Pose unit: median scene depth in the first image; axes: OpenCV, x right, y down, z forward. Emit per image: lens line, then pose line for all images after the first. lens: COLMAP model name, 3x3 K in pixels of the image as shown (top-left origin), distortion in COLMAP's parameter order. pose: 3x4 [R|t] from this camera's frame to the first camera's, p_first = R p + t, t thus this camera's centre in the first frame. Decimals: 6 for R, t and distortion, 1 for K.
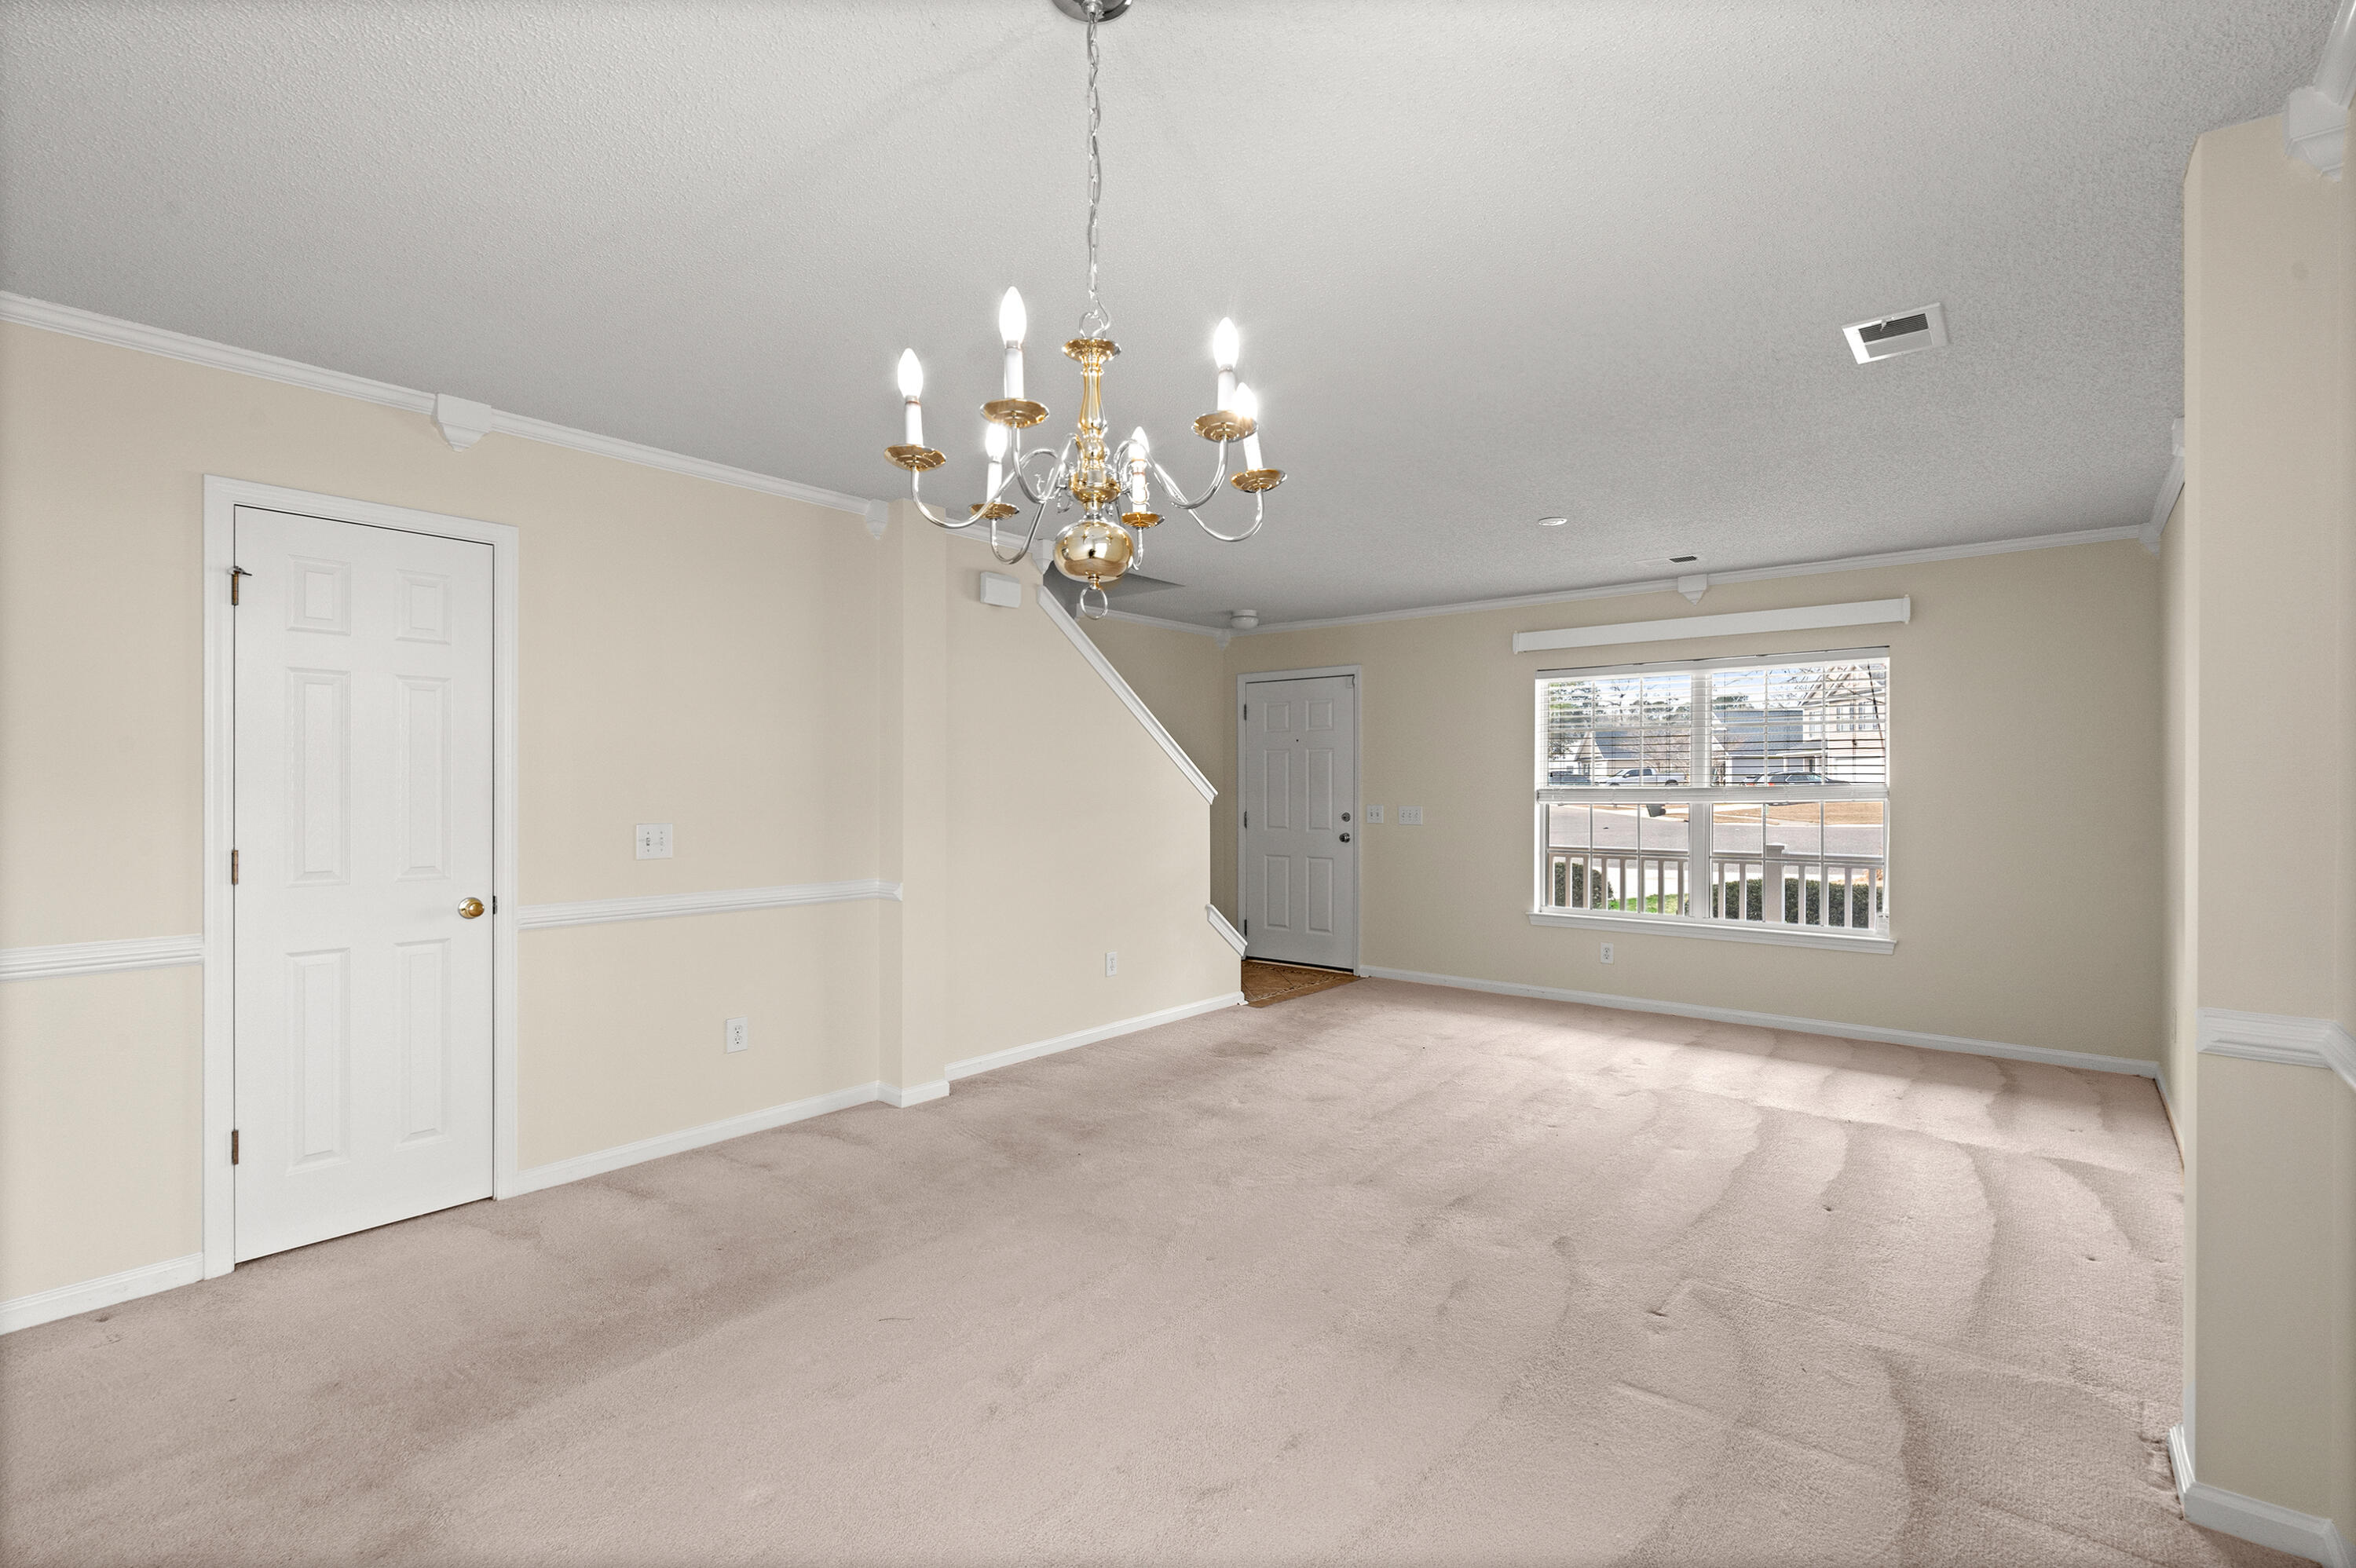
lens RADIAL K [[1060.0, 0, 1178.3], [0, 1060.0, 800.0], [0, 0, 1]] dist [-0.002125, 0.000083]
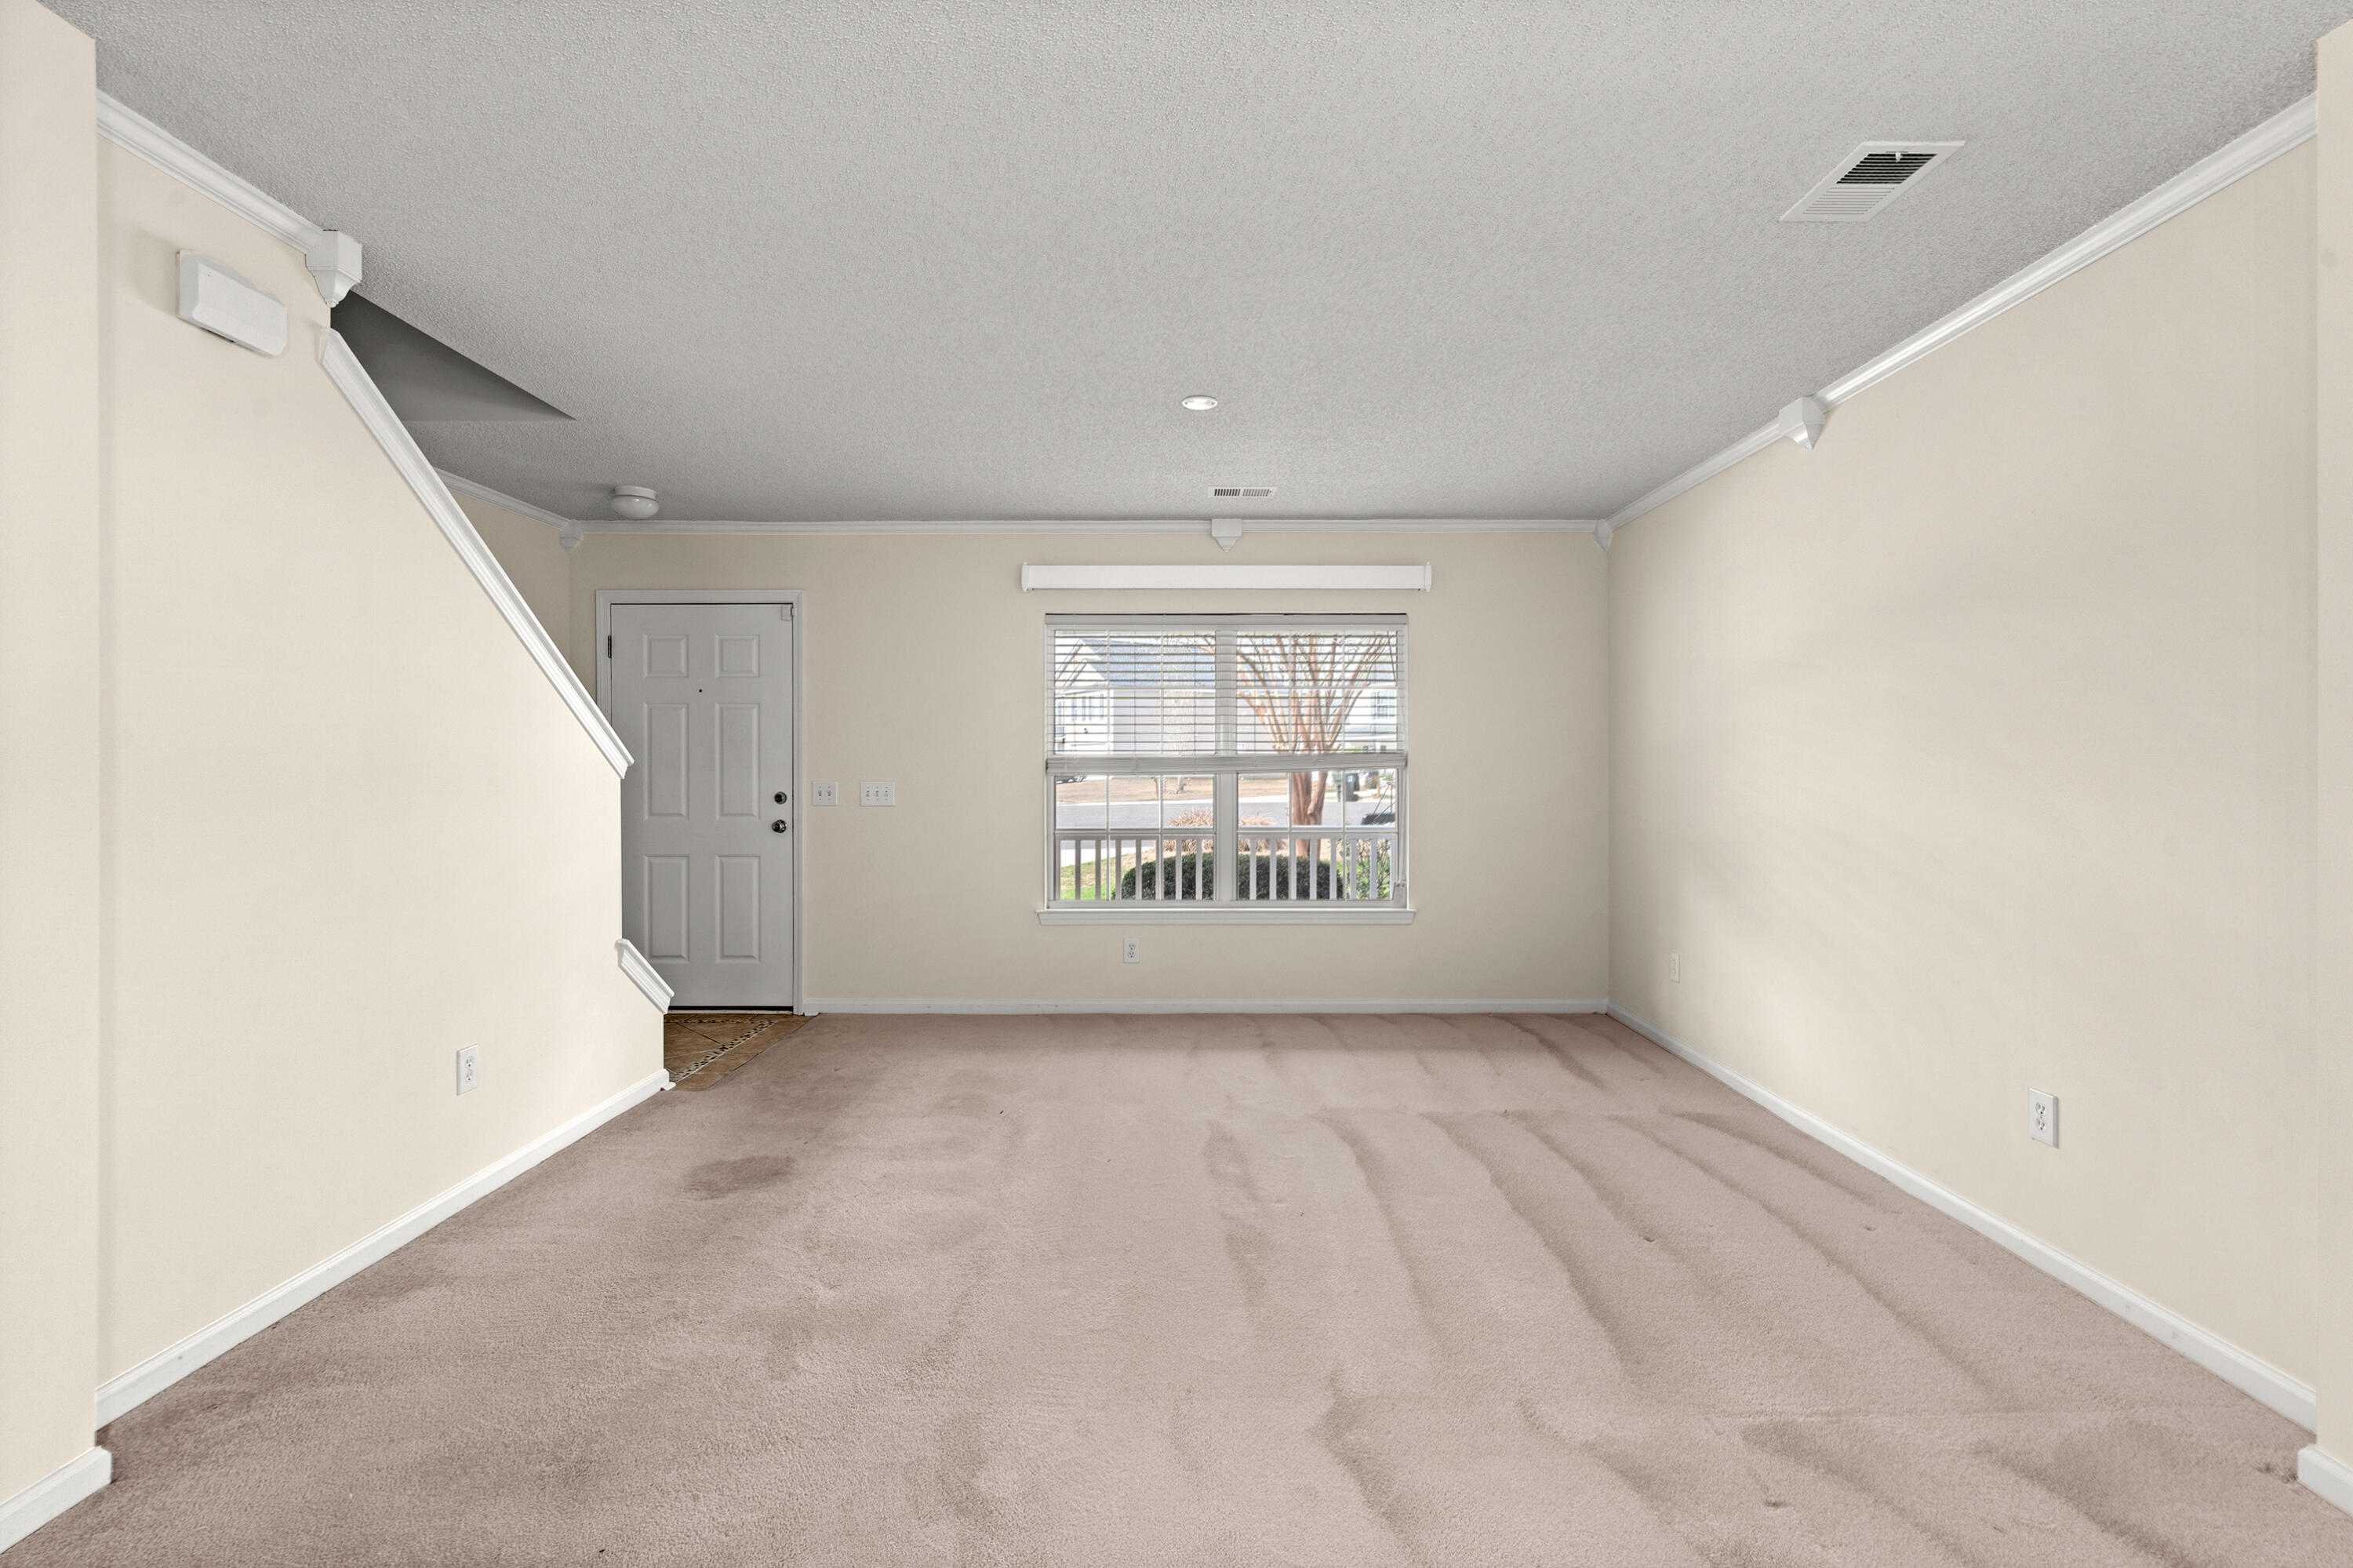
lens RADIAL K [[1077.9, 0, 1180.2], [0, 1077.9, 776.5], [0, 0, 1]] dist [-0.002963, 0.000680]
pose [[0.773459, -0.003912, 0.633834, -0.123958], [0.009762, 0.999936, -0.005741, 0.010633], [-0.633771, 0.010628, 0.773448, 0.323529]]
